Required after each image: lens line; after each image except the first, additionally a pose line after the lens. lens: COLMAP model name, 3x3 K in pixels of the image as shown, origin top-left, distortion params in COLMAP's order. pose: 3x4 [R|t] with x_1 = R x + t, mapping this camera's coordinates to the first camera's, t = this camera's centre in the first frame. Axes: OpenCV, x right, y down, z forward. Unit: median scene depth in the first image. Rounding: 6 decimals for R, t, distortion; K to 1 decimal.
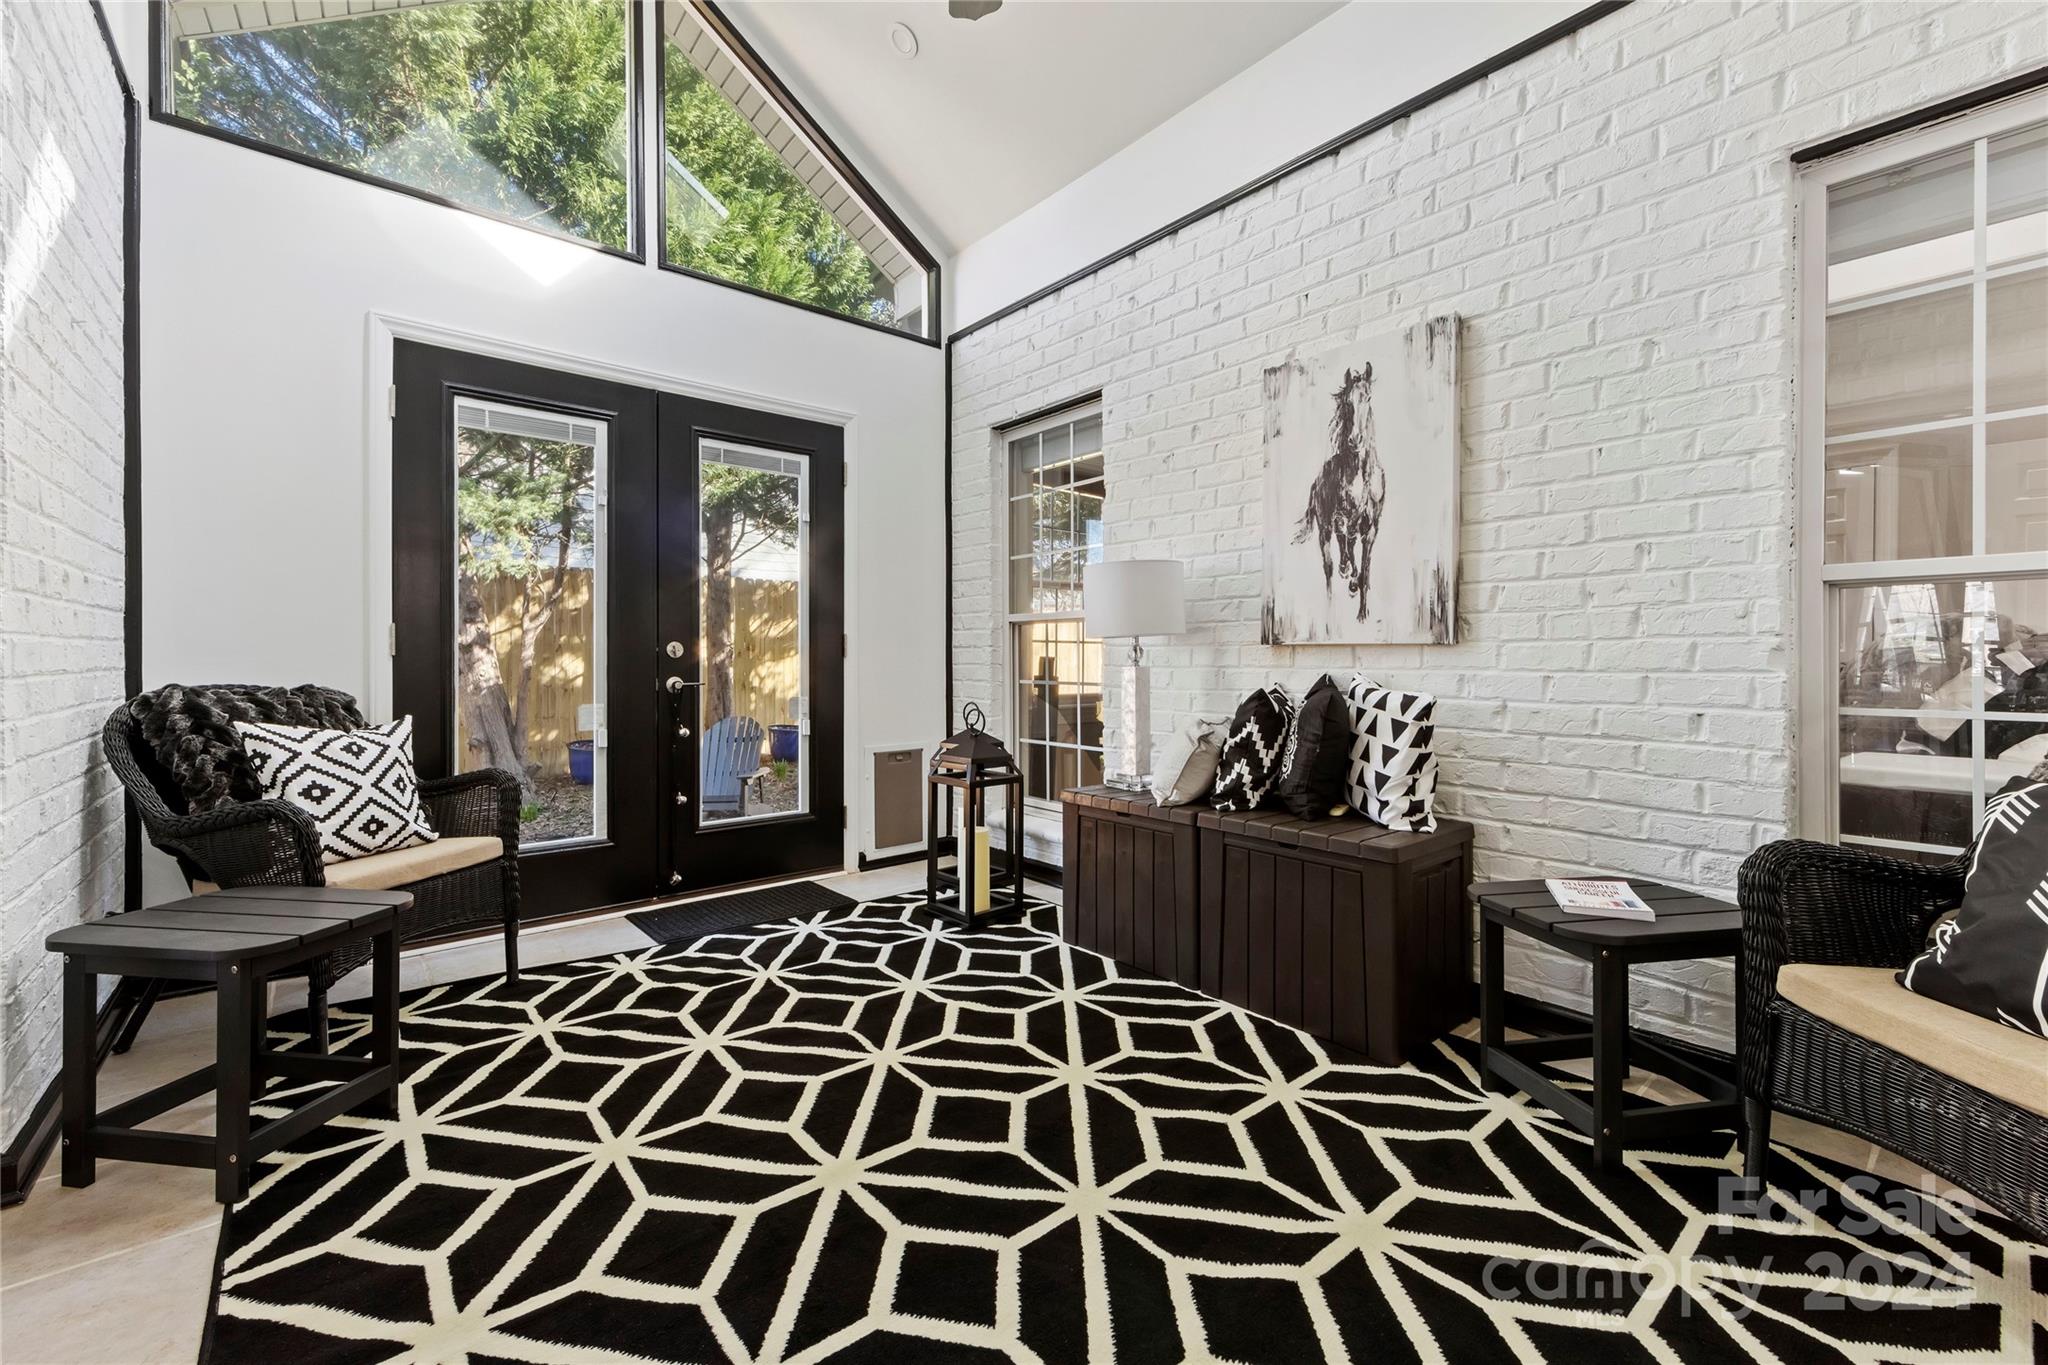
lens RADIAL K [[819.7, 0, 1016.3], [0, 819.7, 675.3], [0, 0, 1]] dist [-0.000673, -0.000644]
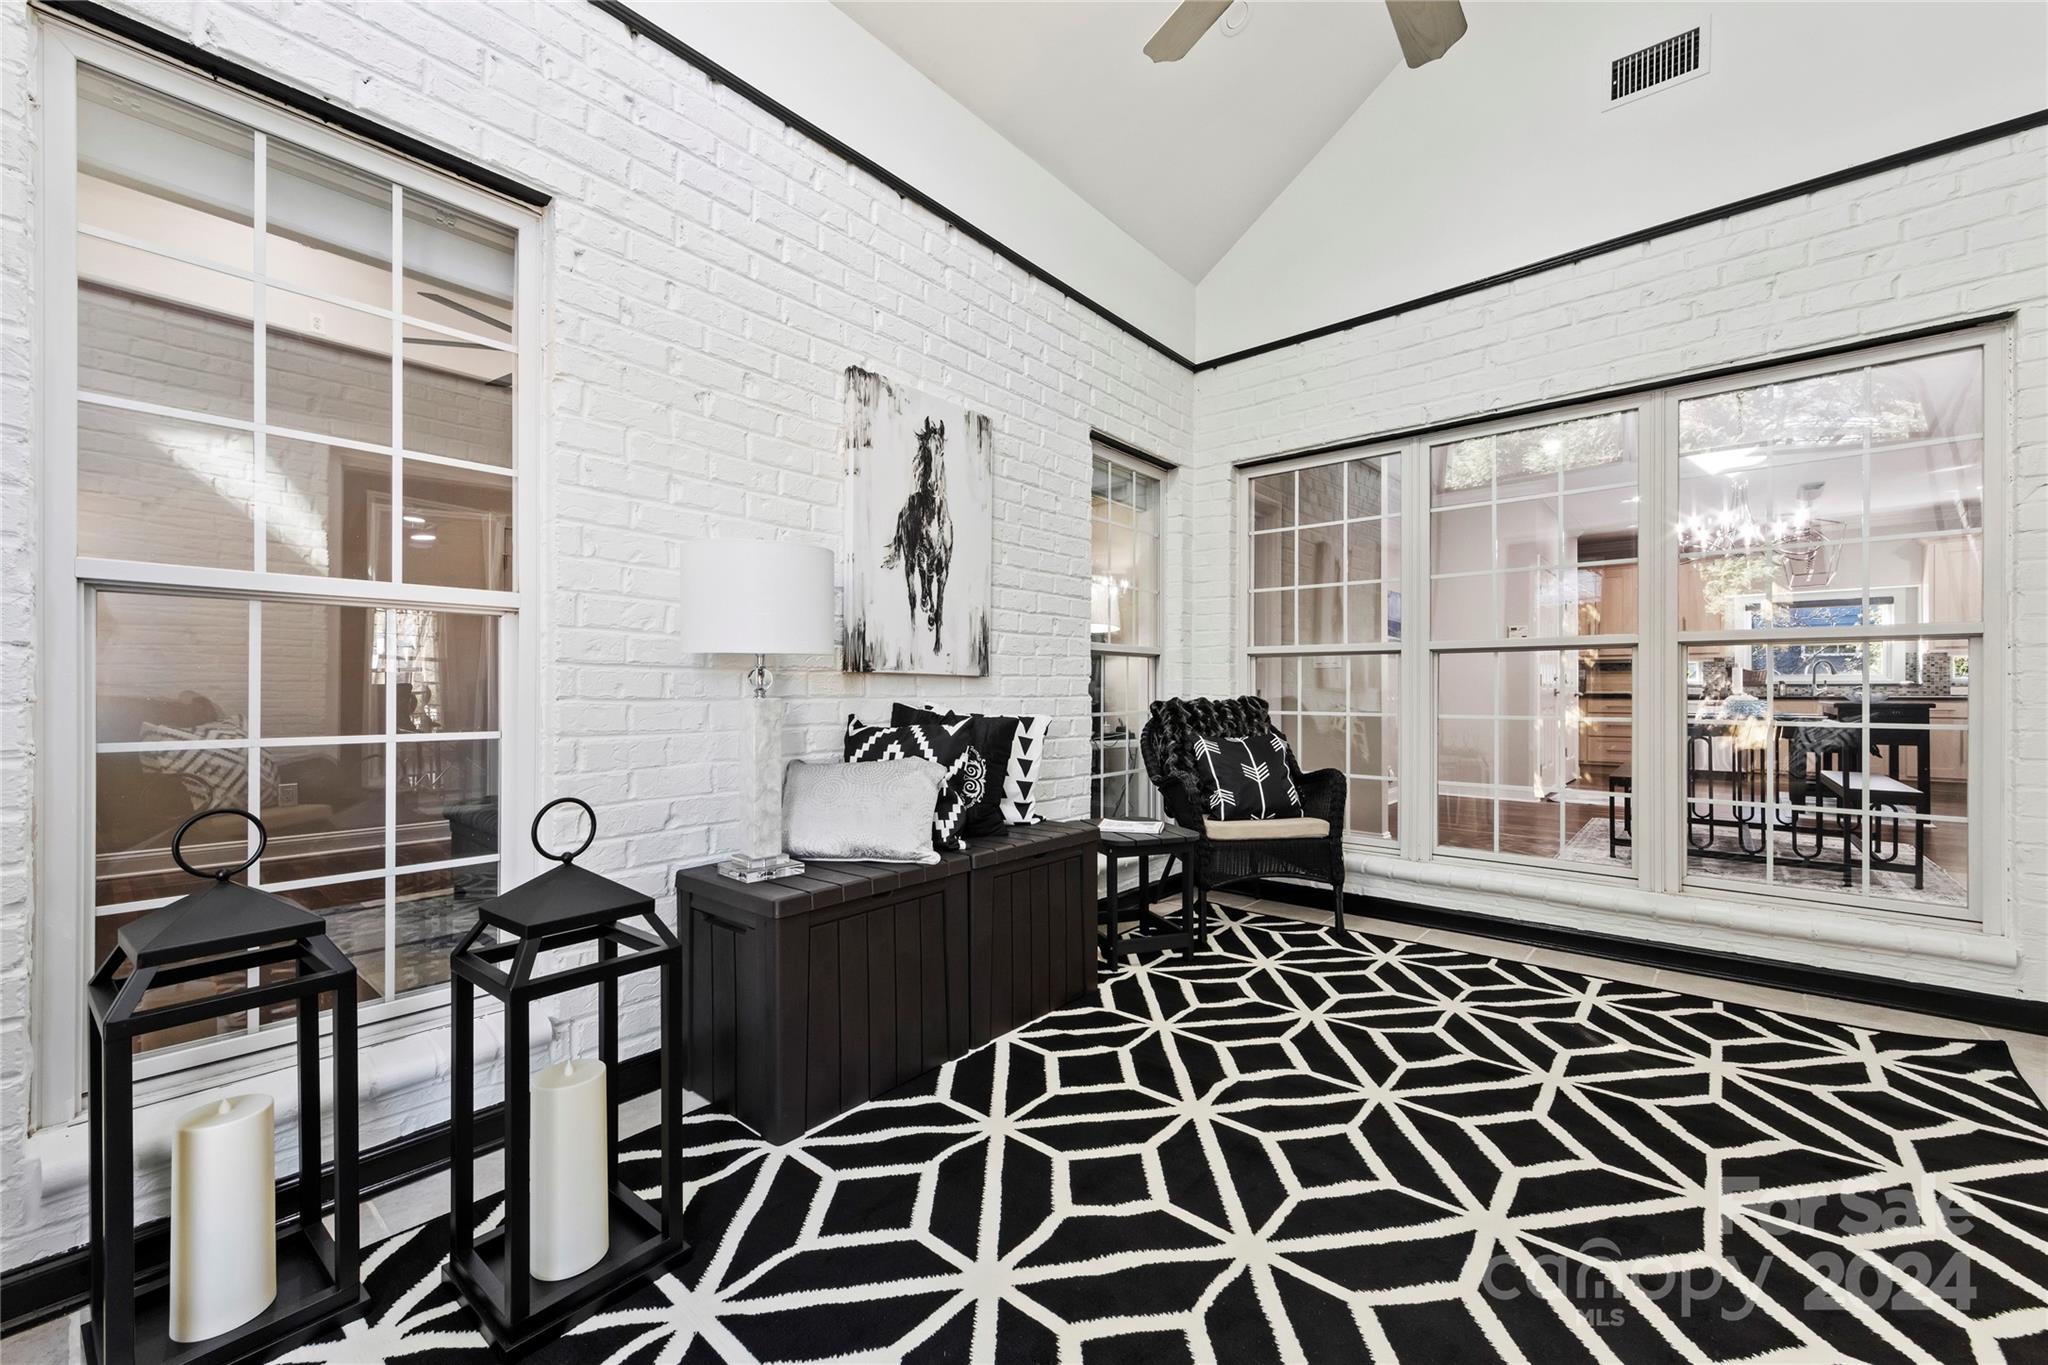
lens RADIAL K [[808.2, 0, 1031.9], [0, 808.2, 692.7], [0, 0, 1]] dist [0.000605, 0.000067]
pose [[-0.168786, -0.006616, 0.985631, -0.655992], [0.013385, 0.999870, 0.009003, -0.021527], [-0.985562, 0.014712, -0.168675, 1.042867]]
